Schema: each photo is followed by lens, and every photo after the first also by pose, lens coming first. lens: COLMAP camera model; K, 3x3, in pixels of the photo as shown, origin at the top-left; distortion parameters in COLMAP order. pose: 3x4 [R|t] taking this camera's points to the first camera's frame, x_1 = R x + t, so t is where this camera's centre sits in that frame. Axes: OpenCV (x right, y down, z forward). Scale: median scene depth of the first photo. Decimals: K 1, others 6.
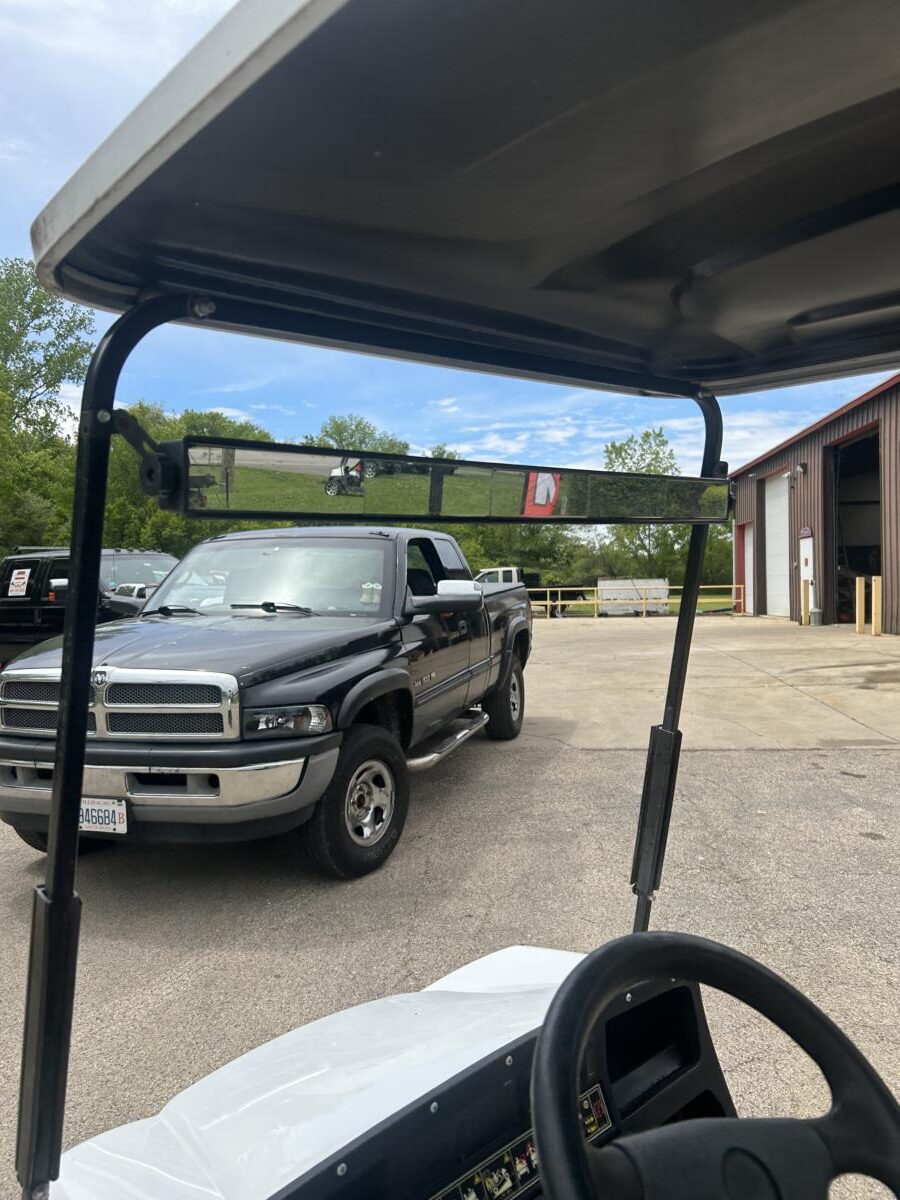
lens RADIAL K [[907.1, 0, 456.8], [0, 907.1, 608.3], [0, 0, 1]] dist [0.039028, -0.042875]
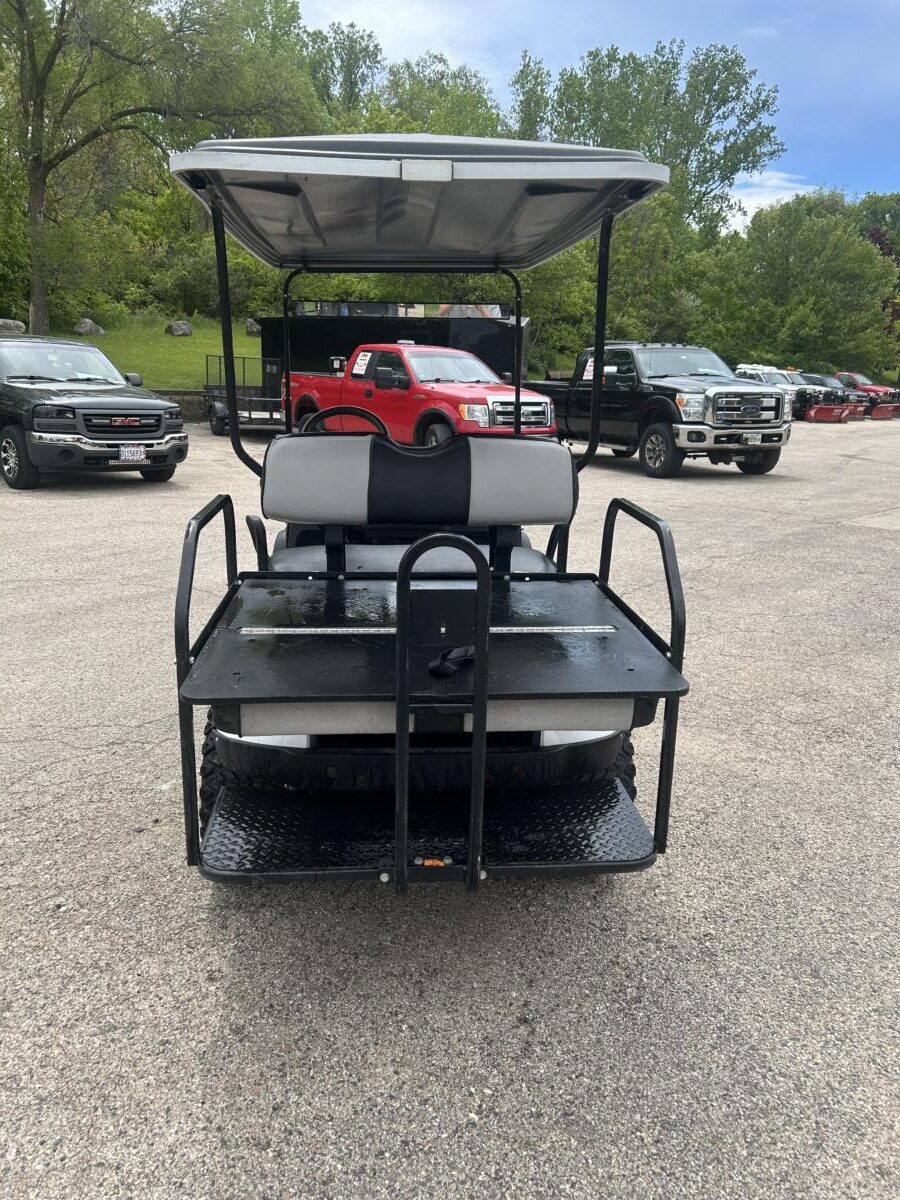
lens RADIAL K [[907.1, 0, 442.6], [0, 907.1, 610.6], [0, 0, 1]] dist [0.039028, -0.042875]
pose [[0.758987, 0.206376, -0.617533, 0.305351], [-0.070863, 0.968986, 0.236736, 0.017489], [0.647238, -0.135919, 0.750073, -0.205392]]
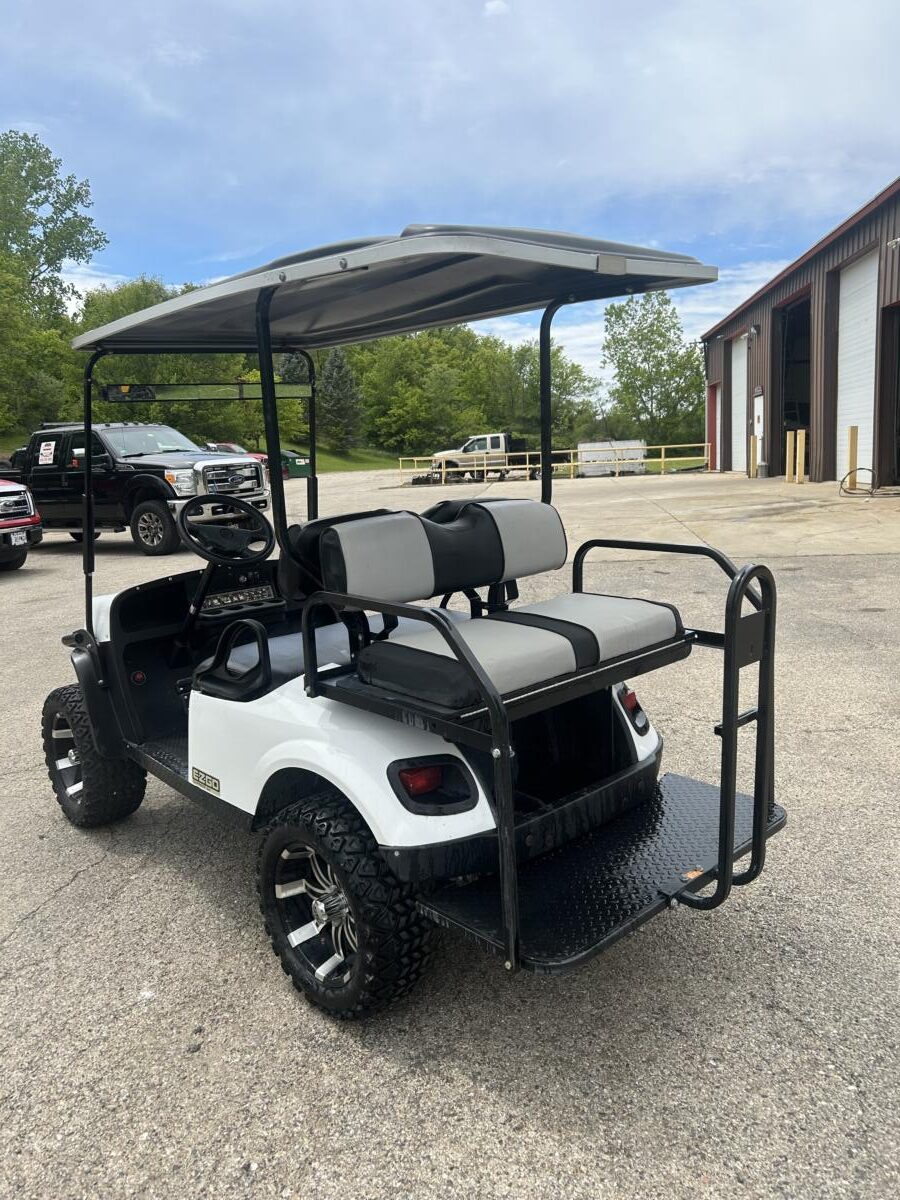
lens RADIAL K [[907.1, 0, 442.3], [0, 907.1, 599.0], [0, 0, 1]] dist [0.039028, -0.042875]
pose [[0.999150, -0.020894, -0.035523, 0.109770], [0.025353, 0.991176, 0.130103, 0.025818], [0.032491, -0.130893, 0.990864, -0.274723]]
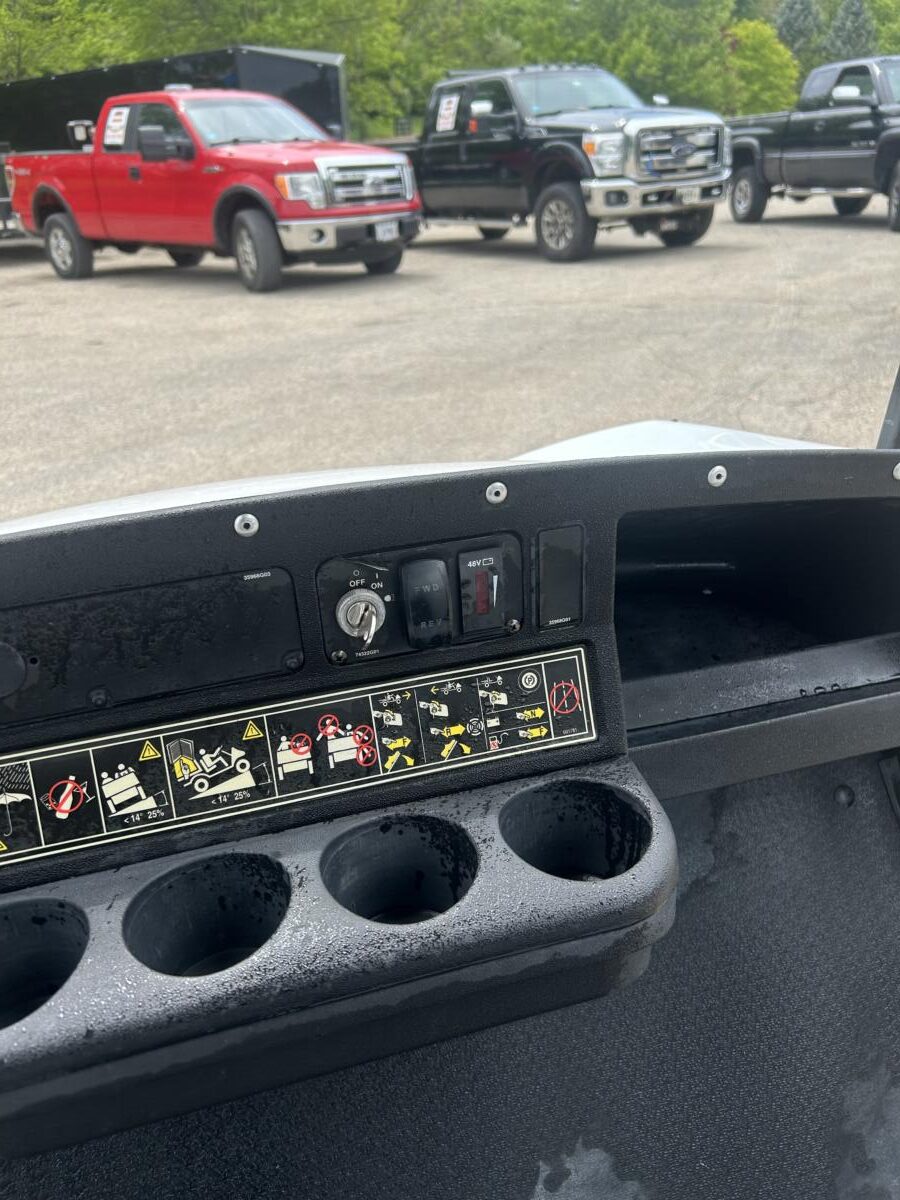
lens RADIAL K [[907.1, 0, 442.8], [0, 907.1, 606.9], [0, 0, 1]] dist [0.039028, -0.042875]
pose [[0.875835, 0.199565, -0.439416, 0.037802], [0.005895, 0.906007, 0.423222, 0.044576], [0.482574, -0.373263, 0.792337, 0.088177]]
